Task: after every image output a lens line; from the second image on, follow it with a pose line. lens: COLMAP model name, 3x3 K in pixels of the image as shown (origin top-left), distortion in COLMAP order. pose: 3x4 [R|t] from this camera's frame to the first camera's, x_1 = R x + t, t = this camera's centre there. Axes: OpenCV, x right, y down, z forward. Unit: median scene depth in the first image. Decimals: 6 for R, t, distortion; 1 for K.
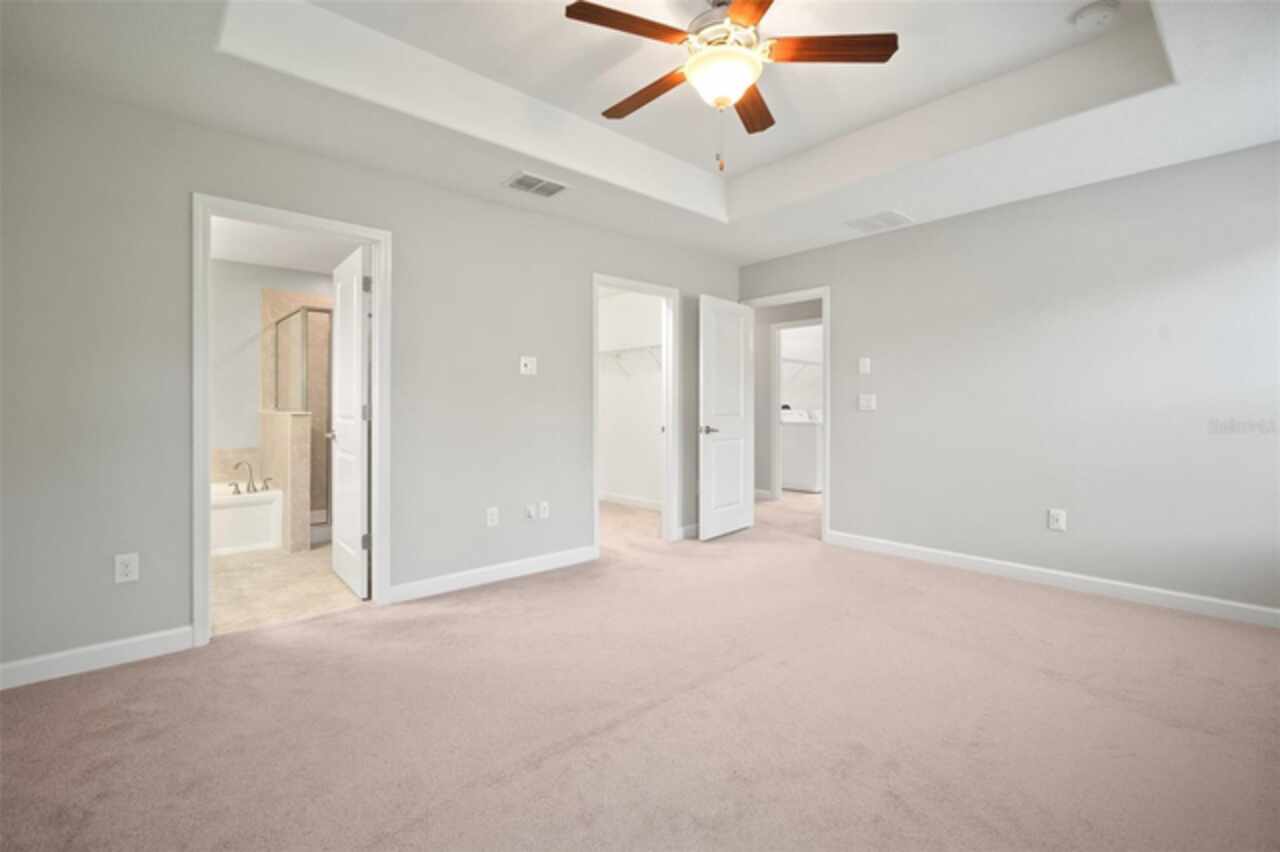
lens RADIAL K [[554.8, 0, 631.1], [0, 554.8, 411.2], [0, 0, 1]] dist [0.000902, 0.000162]
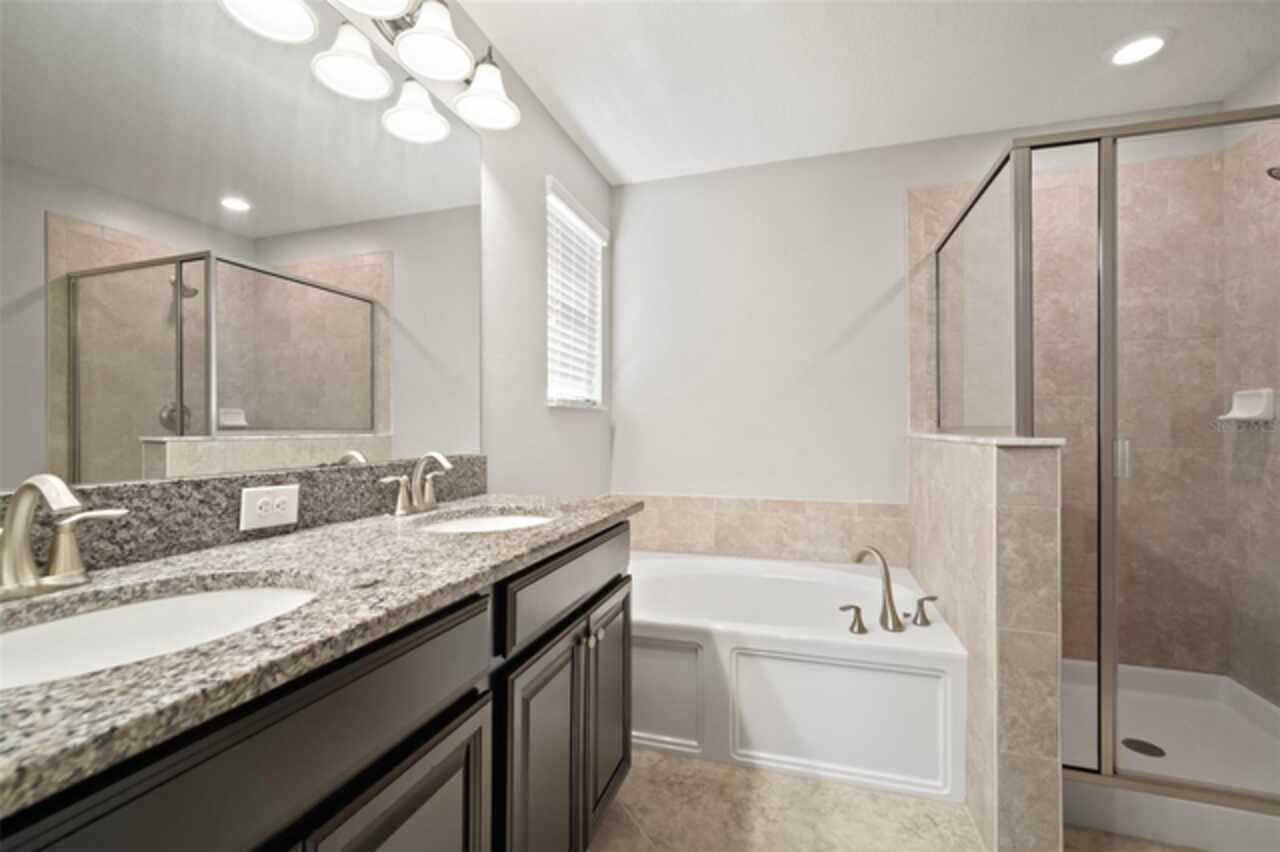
lens RADIAL K [[554.8, 0, 631.1], [0, 554.8, 411.2], [0, 0, 1]] dist [0.000902, 0.000162]
pose [[0.493305, -0.033347, -0.869217, -0.397455], [-0.004975, 0.999140, -0.041155, 0.000877], [0.869842, 0.024626, 0.492715, 0.598171]]
